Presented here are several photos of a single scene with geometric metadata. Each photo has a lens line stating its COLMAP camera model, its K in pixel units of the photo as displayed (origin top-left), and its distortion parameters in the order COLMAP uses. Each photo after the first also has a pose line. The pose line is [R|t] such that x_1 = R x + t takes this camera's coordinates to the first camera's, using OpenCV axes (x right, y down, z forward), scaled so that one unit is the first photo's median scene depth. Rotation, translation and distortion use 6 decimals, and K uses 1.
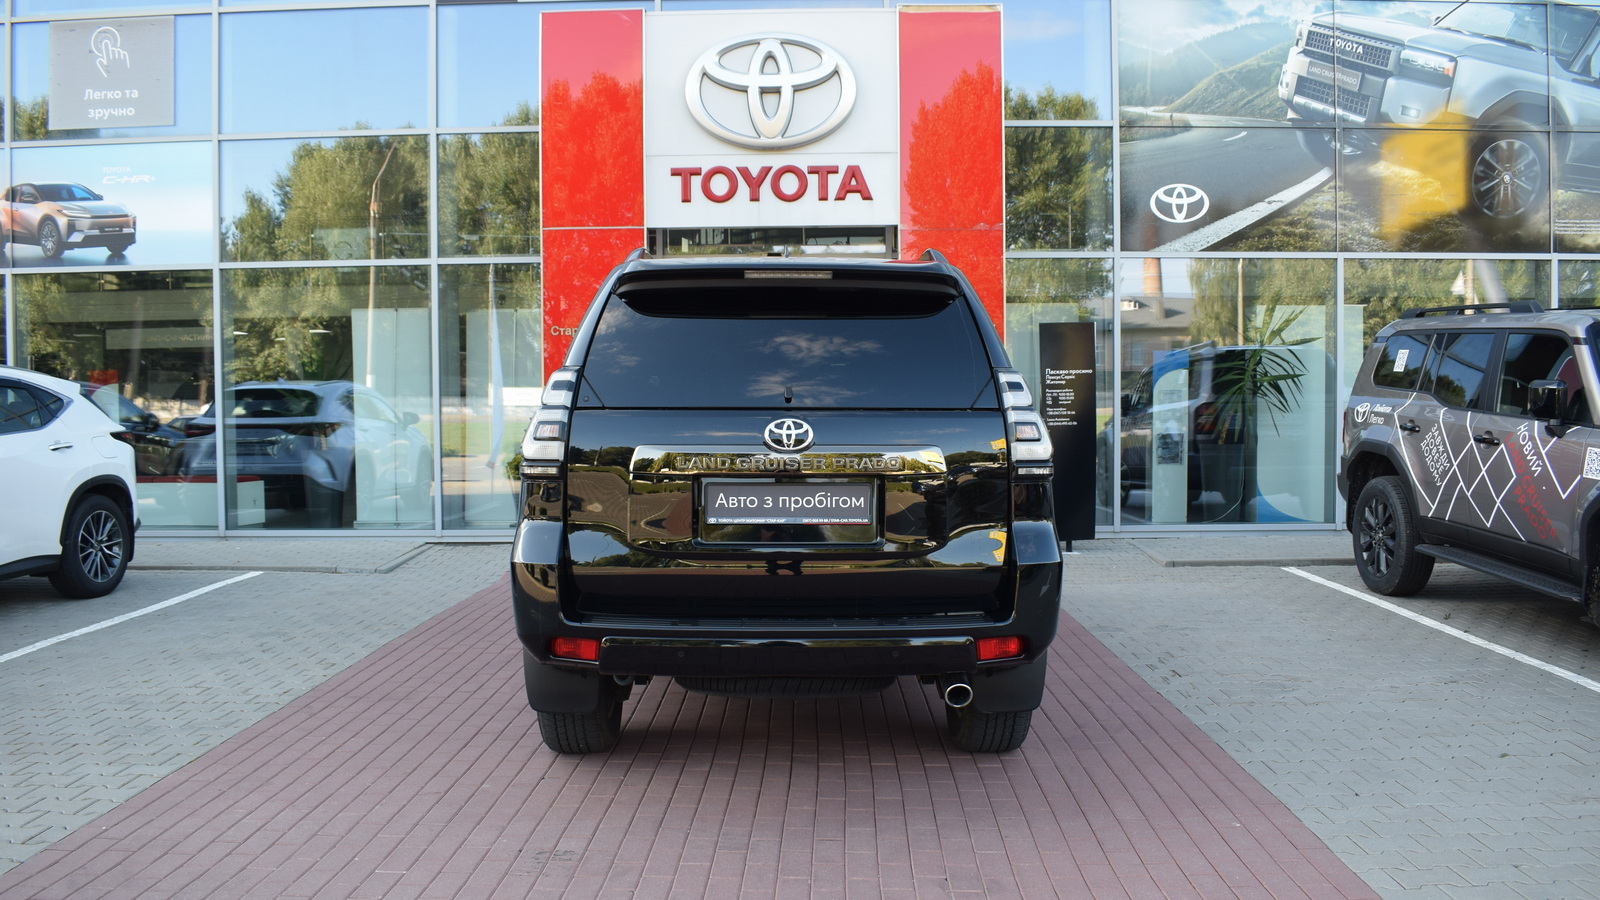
lens RADIAL K [[1254.1, 0, 796.4], [0, 1254.1, 451.2], [0, 0, 1]] dist [-0.095599, 0.014684]
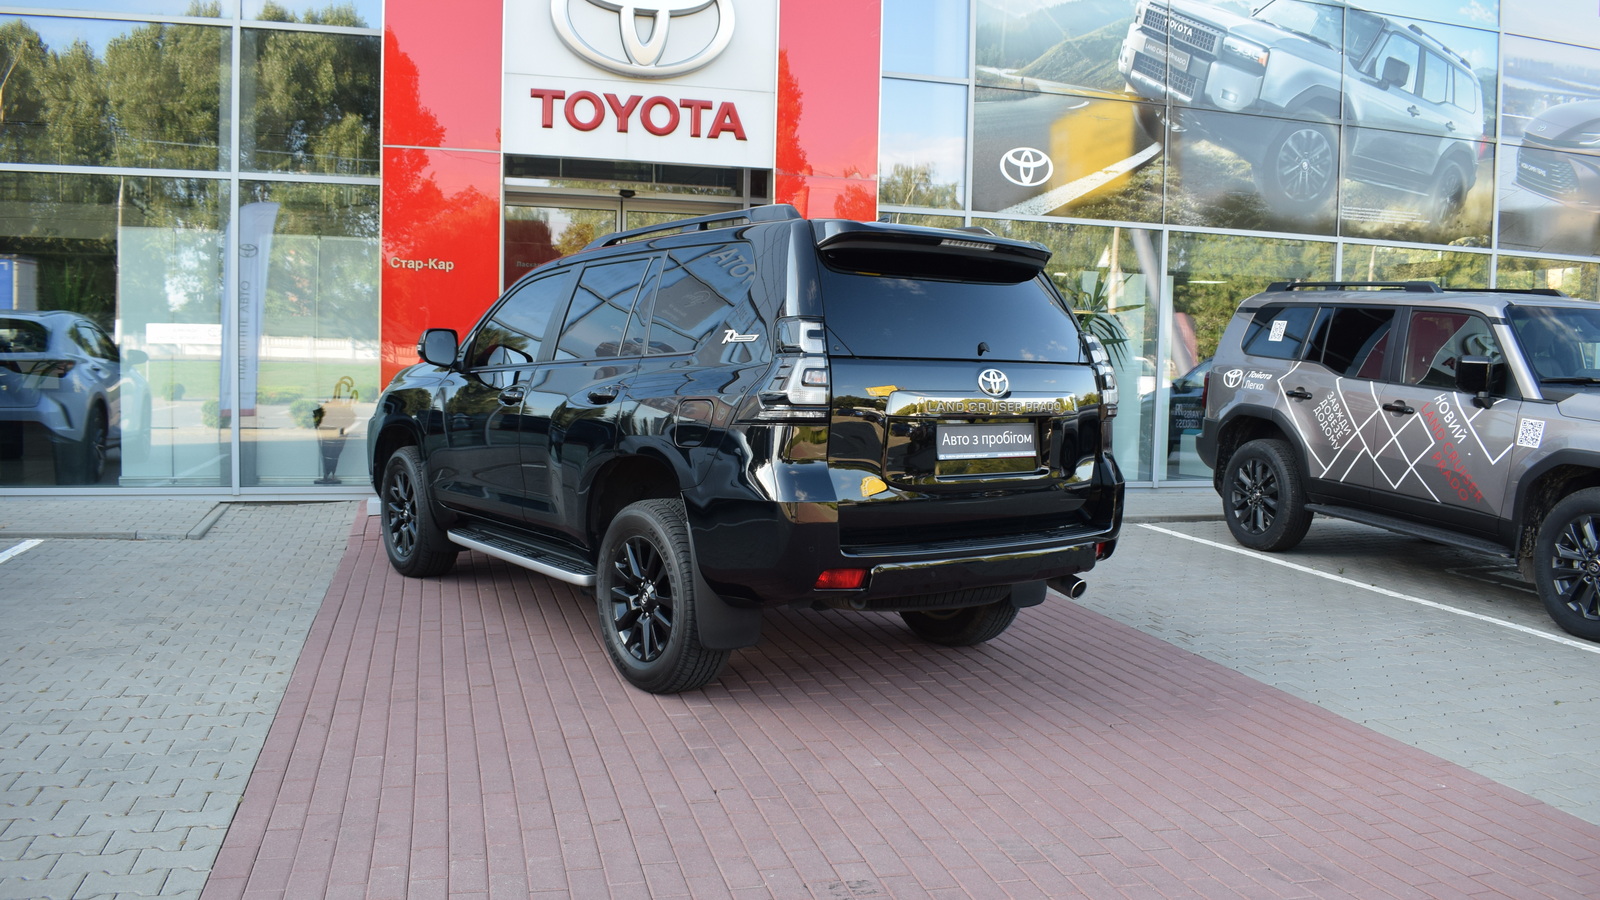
lens RADIAL K [[1245.7, 0, 797.8], [0, 1245.7, 450.0], [0, 0, 1]] dist [-0.097123, 0.018061]
pose [[0.956883, 0.007913, 0.290366, -0.172432], [-0.019125, 0.999176, 0.035798, -0.000561], [-0.289844, -0.039808, 0.956246, 0.079238]]
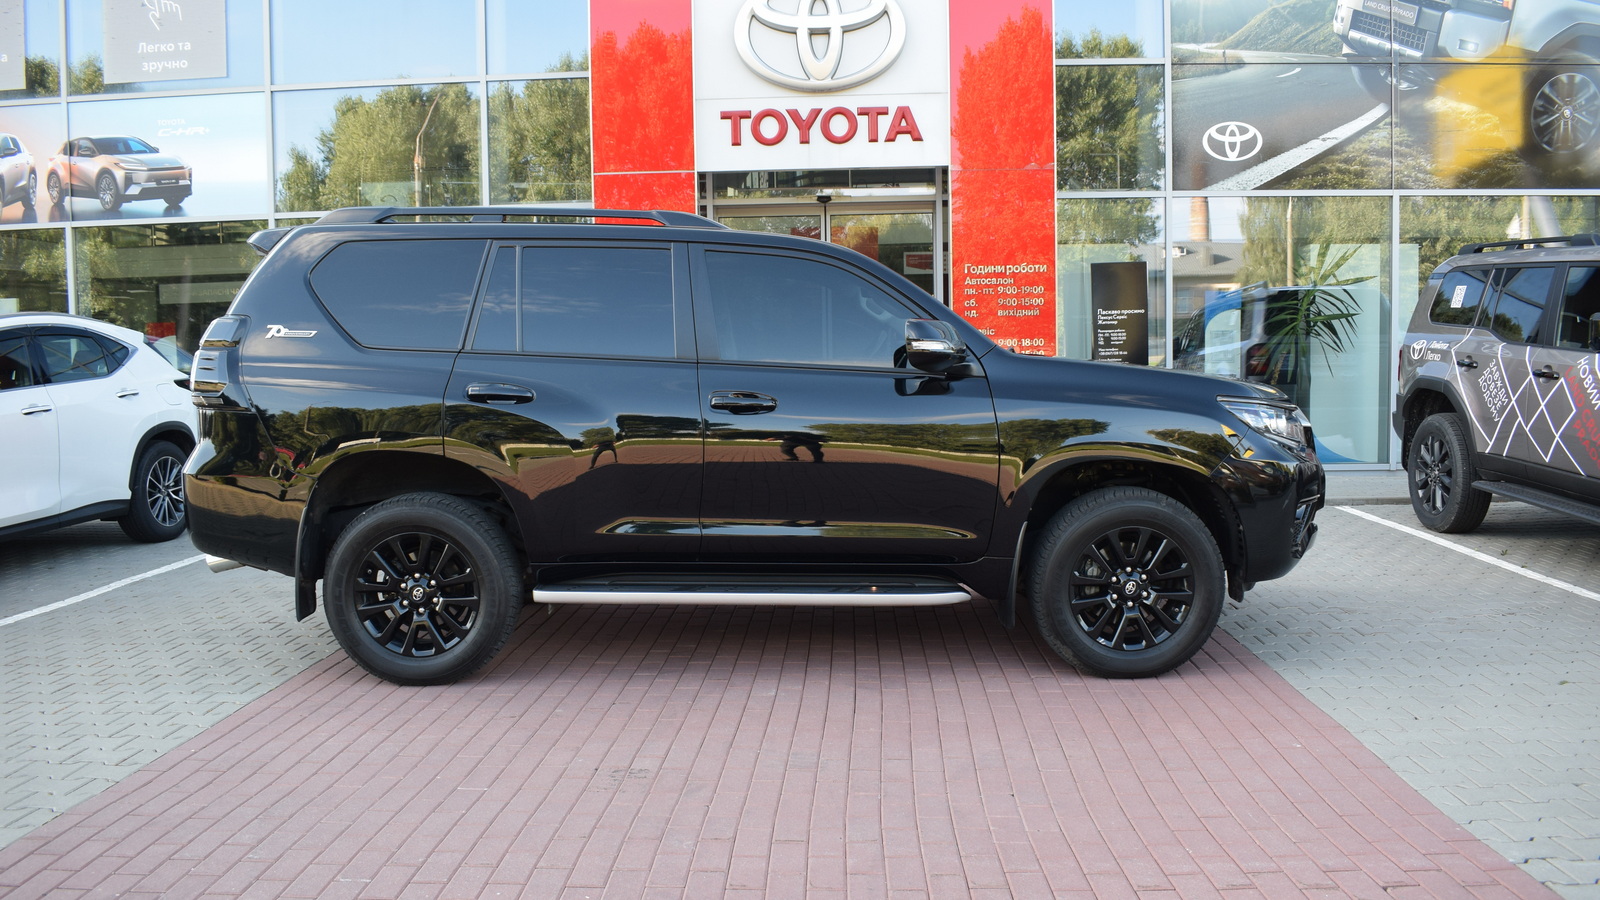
lens RADIAL K [[1254.1, 0, 796.4], [0, 1254.1, 451.2], [0, 0, 1]] dist [-0.095599, 0.014684]
pose [[0.999394, -0.006101, -0.034265, -0.007265], [0.007424, 0.999227, 0.038606, 0.007251], [0.034003, -0.038837, 0.998667, -0.006313]]
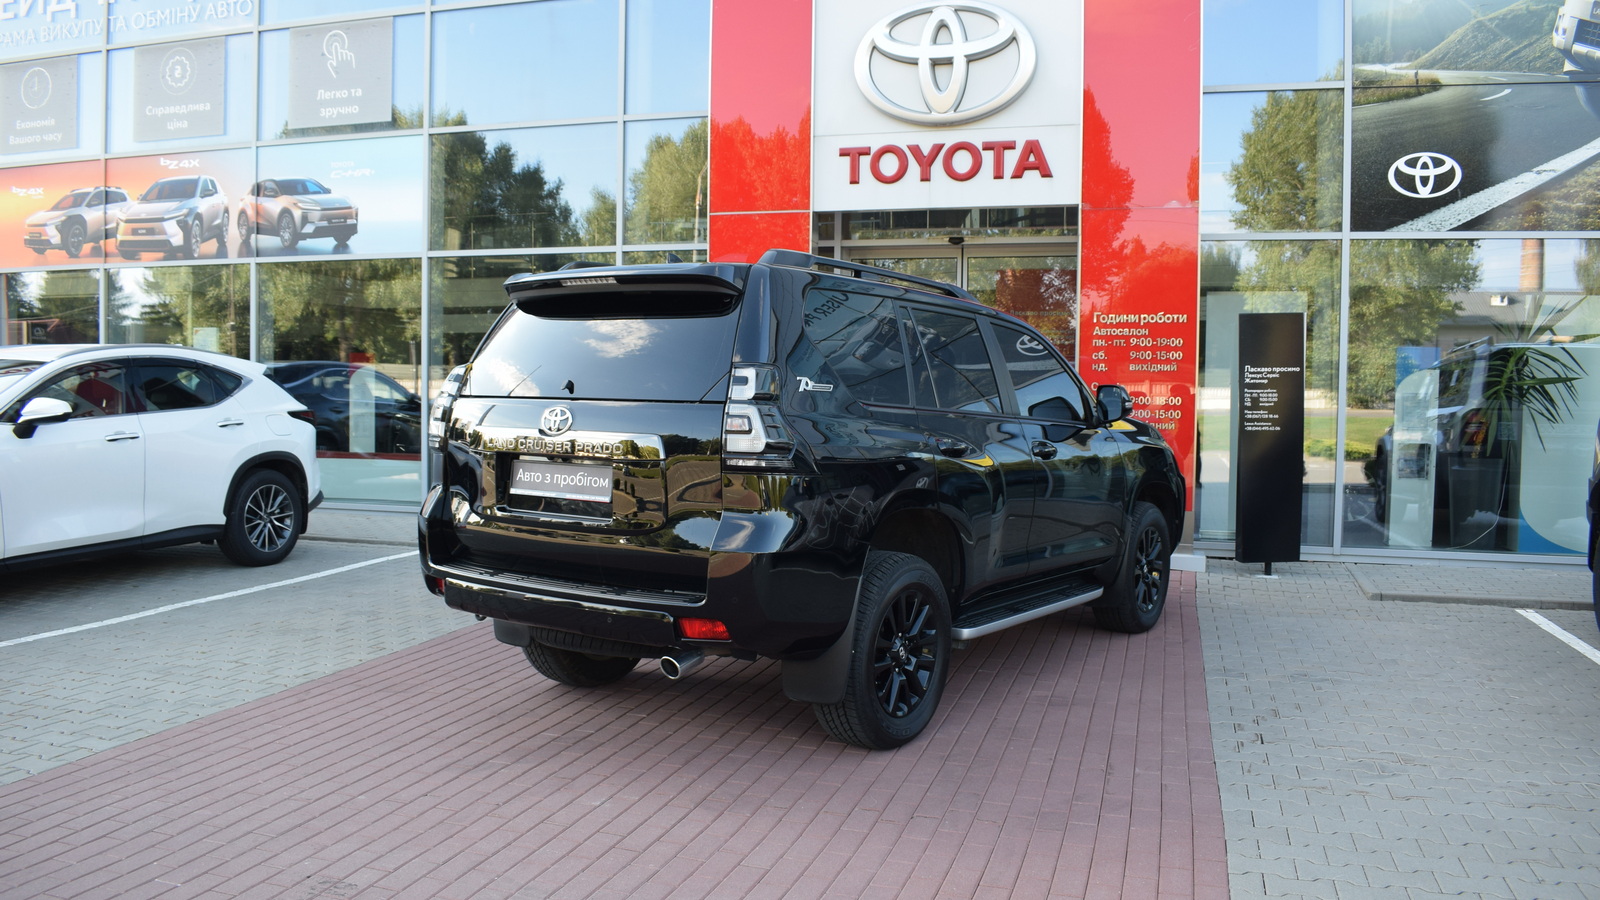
lens RADIAL K [[1241.1, 0, 797.8], [0, 1241.1, 451.8], [0, 0, 1]] dist [-0.097303, 0.017256]
pose [[0.961515, 0.033399, -0.272714, 0.133338], [-0.031027, 0.999434, 0.013010, -0.006671], [0.272994, -0.004048, 0.962007, 0.084063]]
